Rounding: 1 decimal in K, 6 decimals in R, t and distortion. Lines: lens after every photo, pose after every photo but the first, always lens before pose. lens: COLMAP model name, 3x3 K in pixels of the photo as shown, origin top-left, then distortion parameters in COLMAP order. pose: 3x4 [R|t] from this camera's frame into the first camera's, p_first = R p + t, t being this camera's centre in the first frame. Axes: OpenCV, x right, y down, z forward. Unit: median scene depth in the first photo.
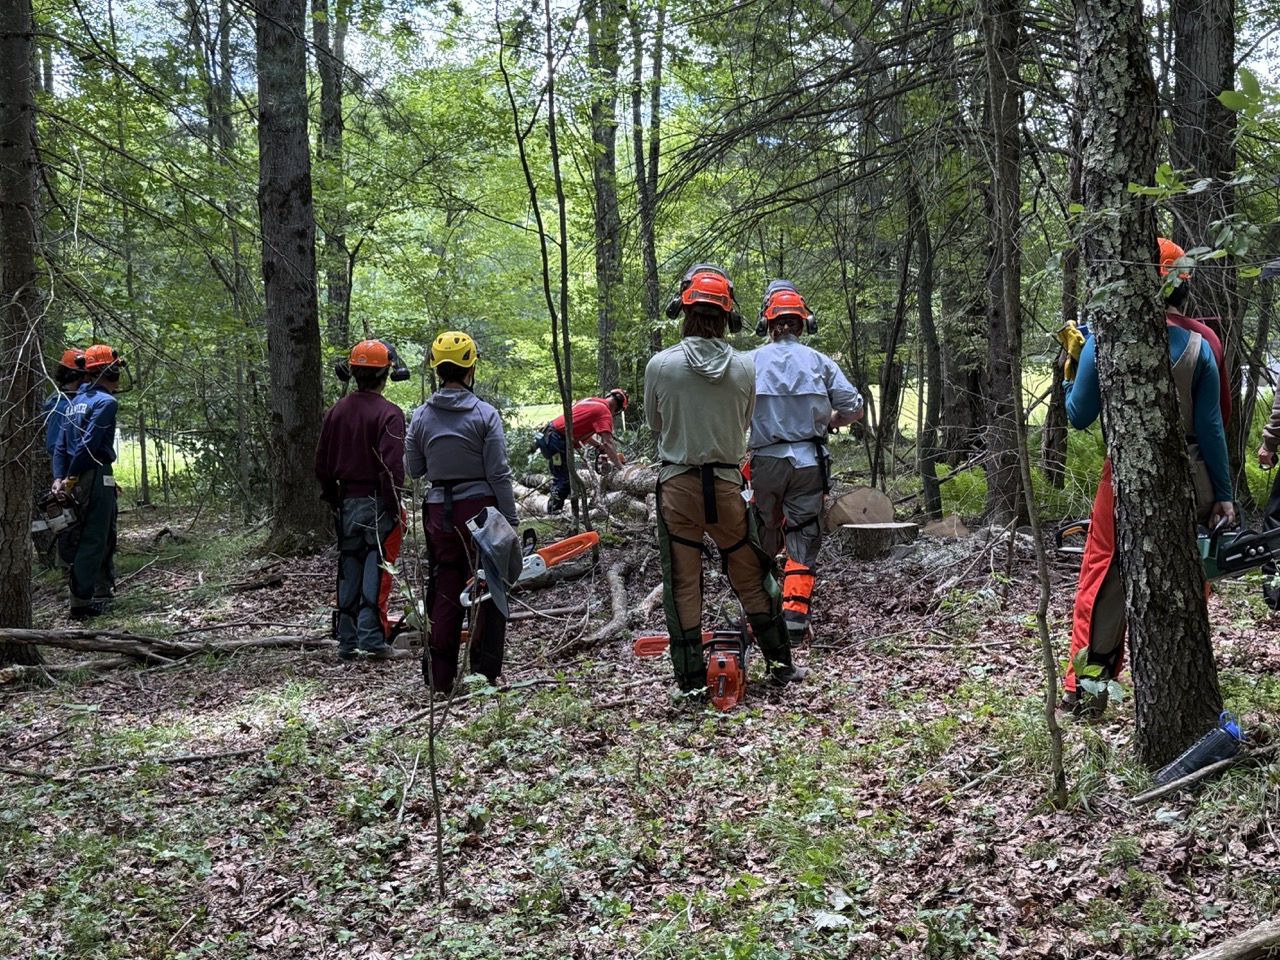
lens RADIAL K [[1773.4, 0, 642.8], [0, 1773.4, 484.0], [0, 0, 1]] dist [0.012497, 0.000000]
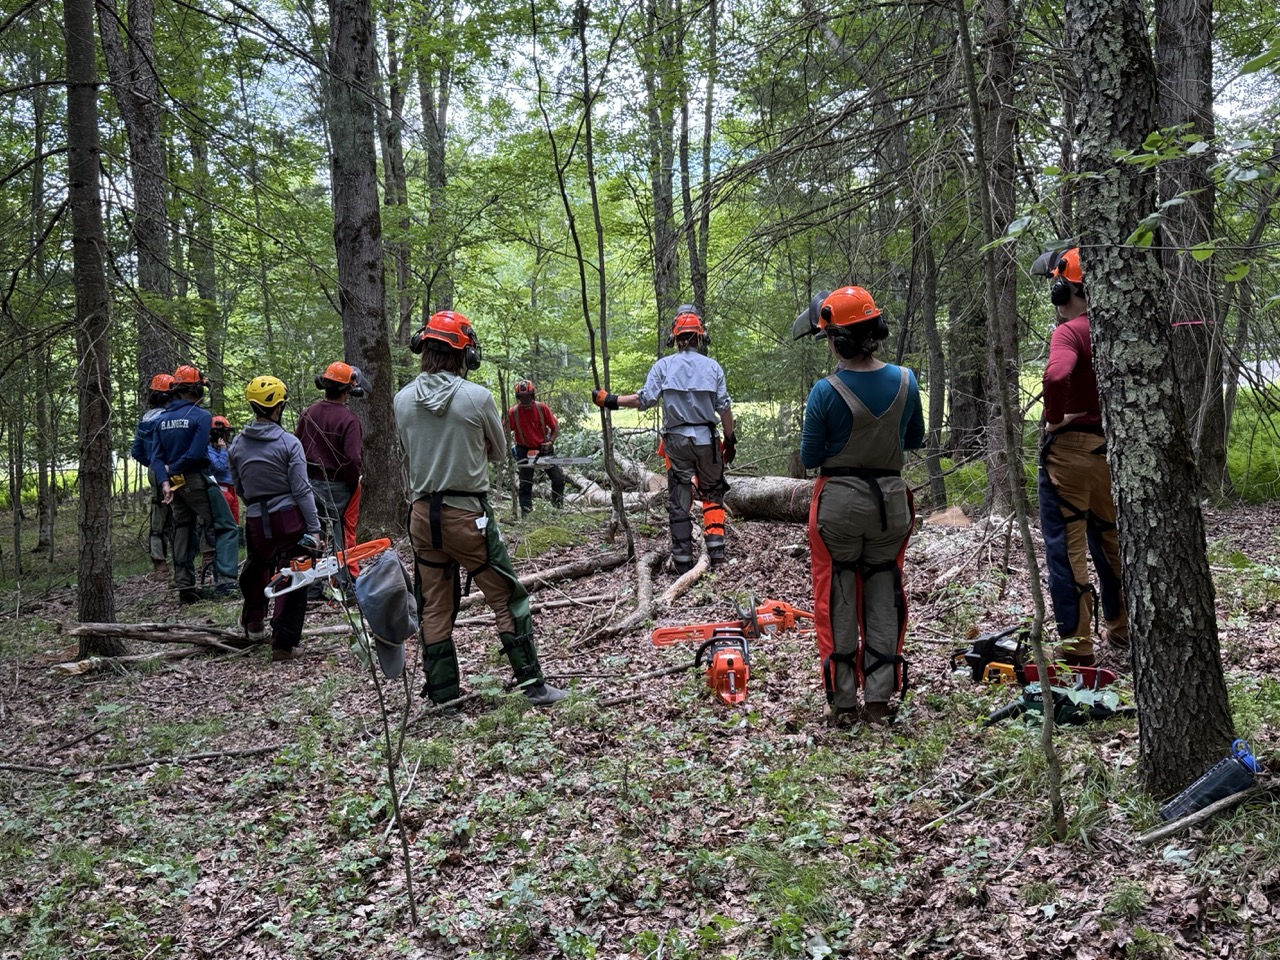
lens RADIAL K [[1330.6, 0, 638.8], [0, 1330.6, 486.1], [0, 0, 1]] dist [-0.027518, 0.000000]
pose [[0.997352, -0.013031, -0.071547, 0.064291], [0.014229, 0.999767, 0.016257, -0.017931], [0.071318, -0.017232, 0.997305, 0.279754]]
